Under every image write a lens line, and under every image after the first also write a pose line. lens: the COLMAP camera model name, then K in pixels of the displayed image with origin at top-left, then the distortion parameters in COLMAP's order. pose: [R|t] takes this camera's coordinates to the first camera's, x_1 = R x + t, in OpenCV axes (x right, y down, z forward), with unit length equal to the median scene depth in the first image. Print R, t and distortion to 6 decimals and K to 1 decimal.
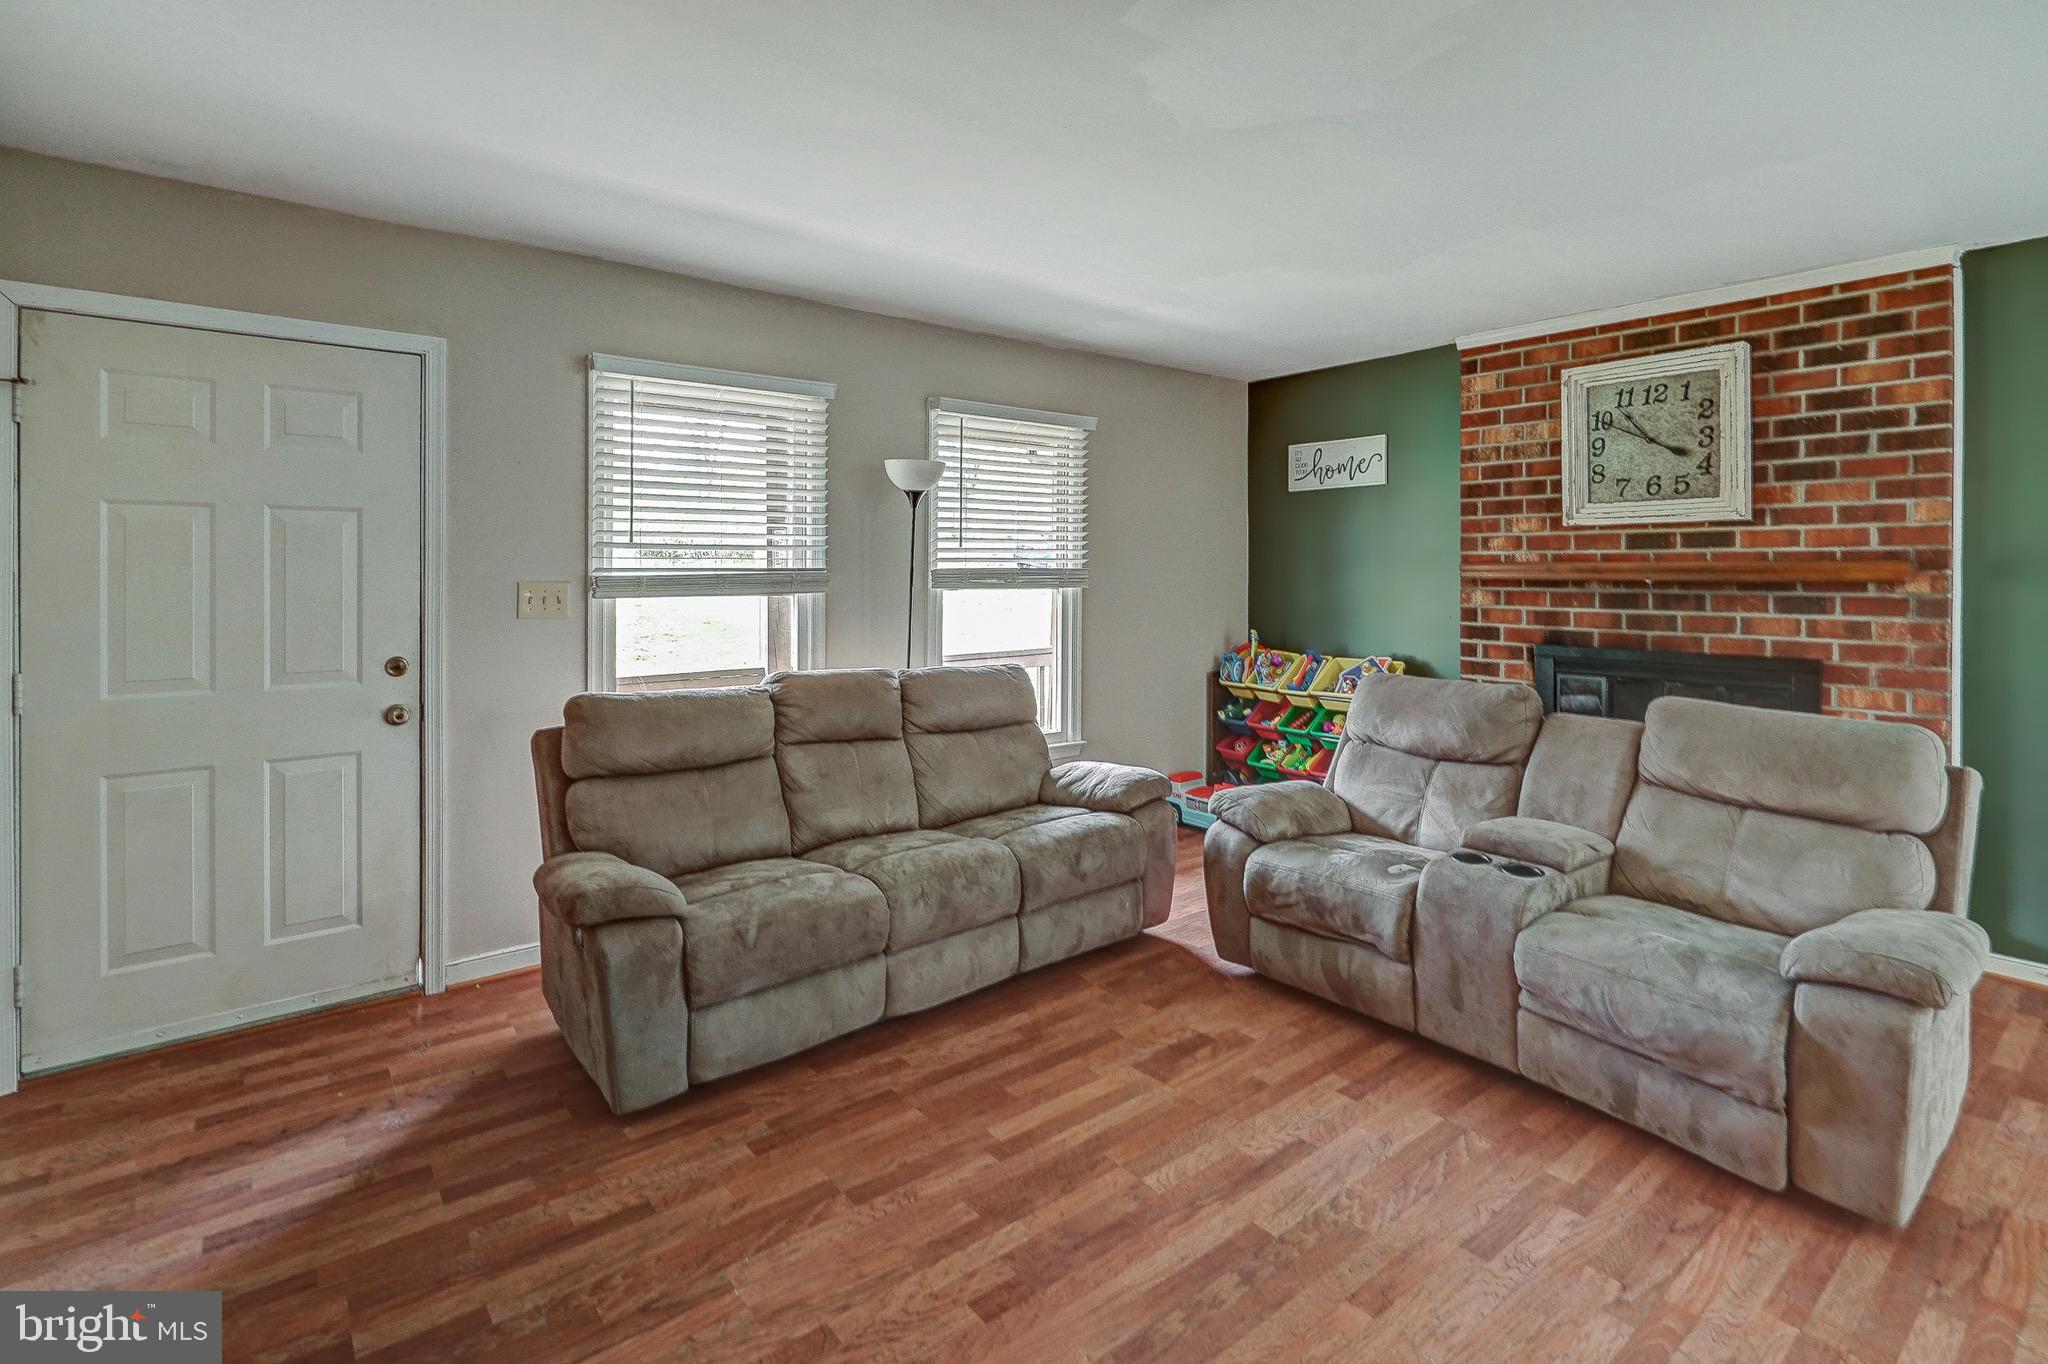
lens RADIAL K [[983.7, 0, 1058.9], [0, 983.7, 567.5], [0, 0, 1]] dist [-0.006906, 0.003357]
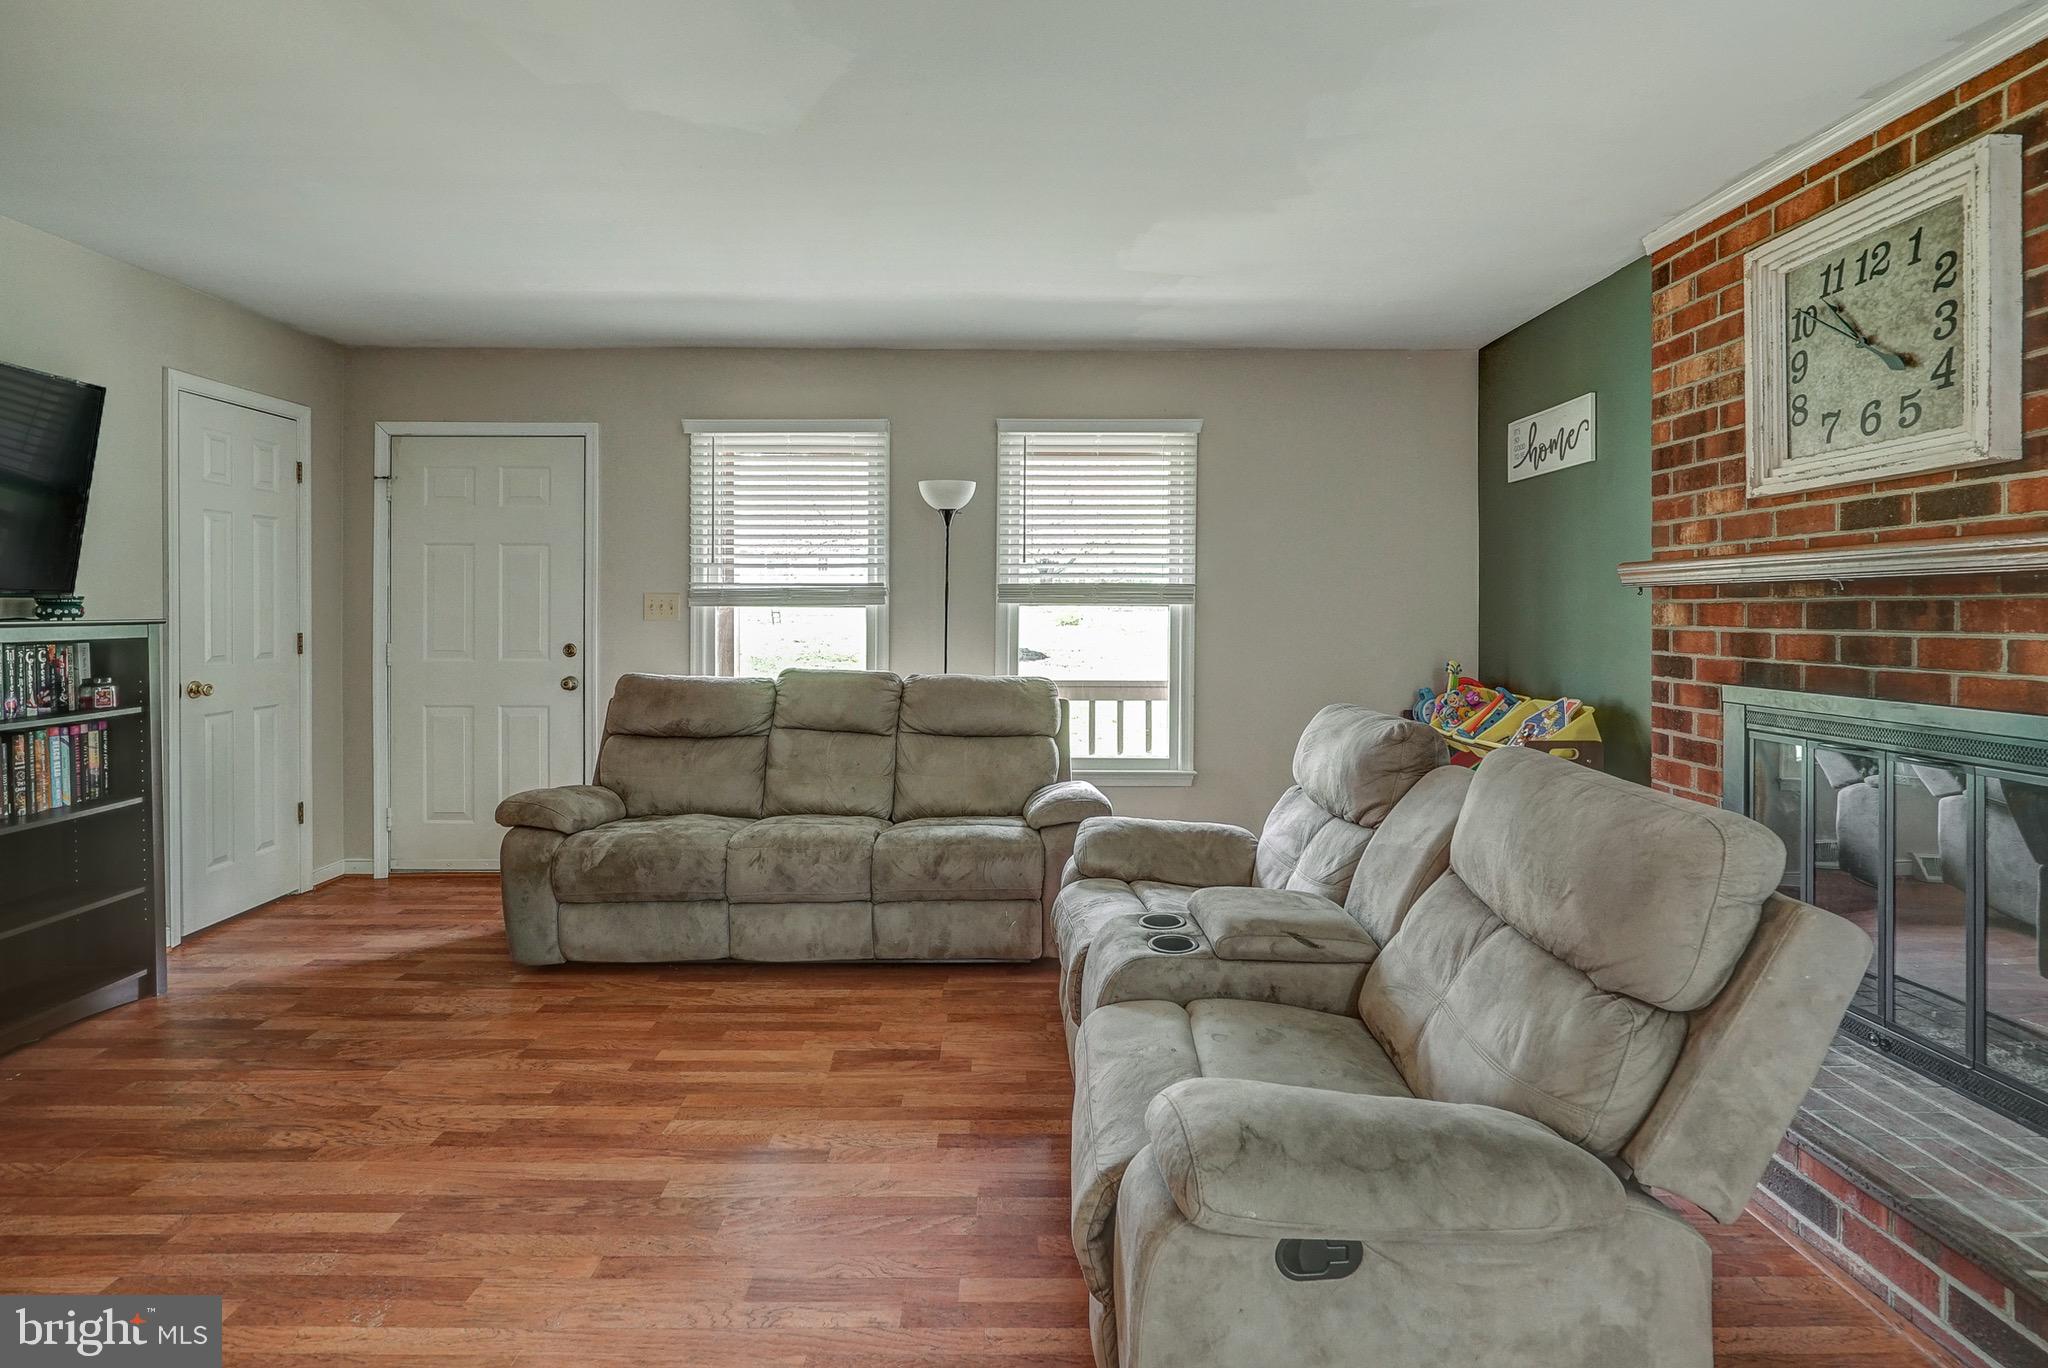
lens RADIAL K [[983.7, 0, 1006.3], [0, 983.7, 607.3], [0, 0, 1]] dist [-0.006906, 0.003357]
pose [[0.769955, -0.002536, -0.638093, 0.683898], [-0.000598, 0.999989, -0.004695, 0.038890], [0.638098, 0.003996, 0.769945, 0.255460]]
